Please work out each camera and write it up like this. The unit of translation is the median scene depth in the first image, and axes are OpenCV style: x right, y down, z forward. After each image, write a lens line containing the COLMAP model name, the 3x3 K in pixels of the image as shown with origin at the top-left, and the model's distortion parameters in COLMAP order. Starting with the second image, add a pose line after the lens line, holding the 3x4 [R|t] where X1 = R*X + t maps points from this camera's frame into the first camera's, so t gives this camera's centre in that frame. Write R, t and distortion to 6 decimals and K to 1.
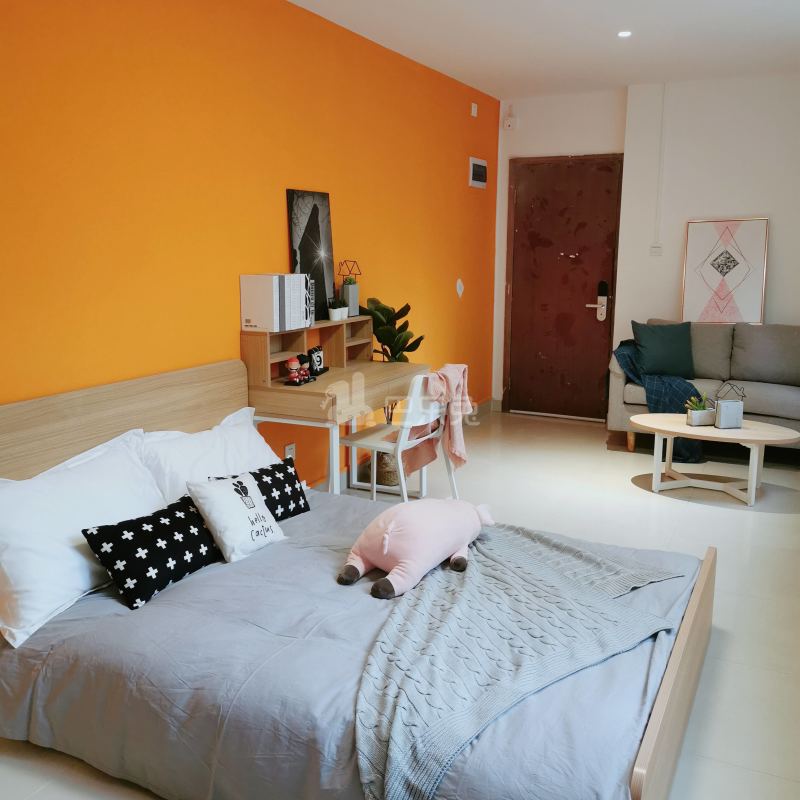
lens RADIAL K [[822.9, 0, 400.0], [0, 822.9, 400.0], [0, 0, 1]] dist [0.044035, 0.012039]
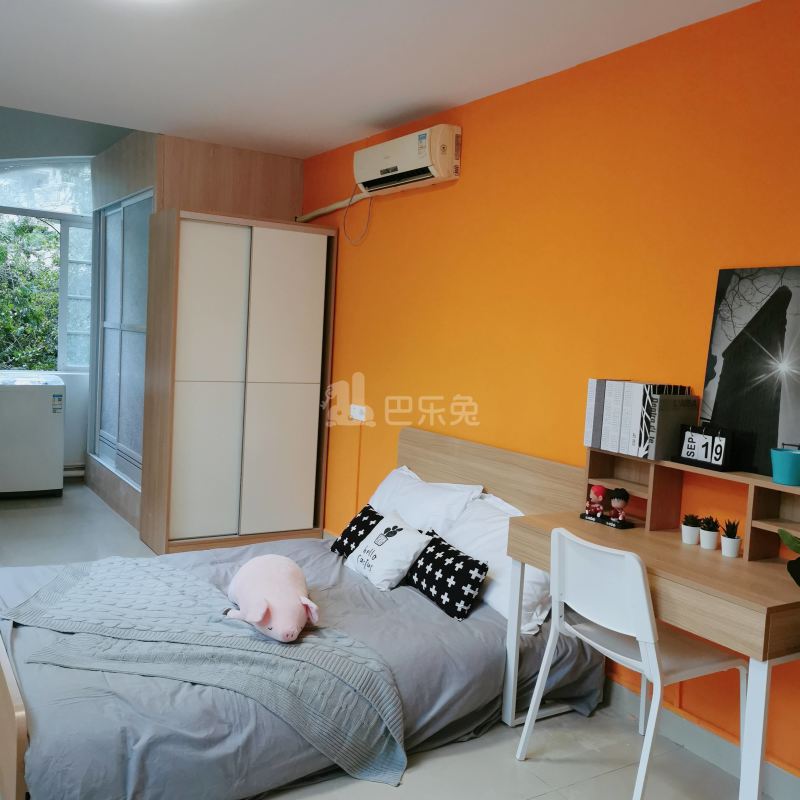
lens RADIAL K [[822.9, 0, 400.0], [0, 822.9, 400.0], [0, 0, 1]] dist [0.044035, 0.012039]
pose [[-0.525215, 0.041971, -0.849934, 0.551842], [-0.215321, 0.959726, 0.180450, -0.200984], [0.823278, 0.277783, -0.495026, 1.062439]]
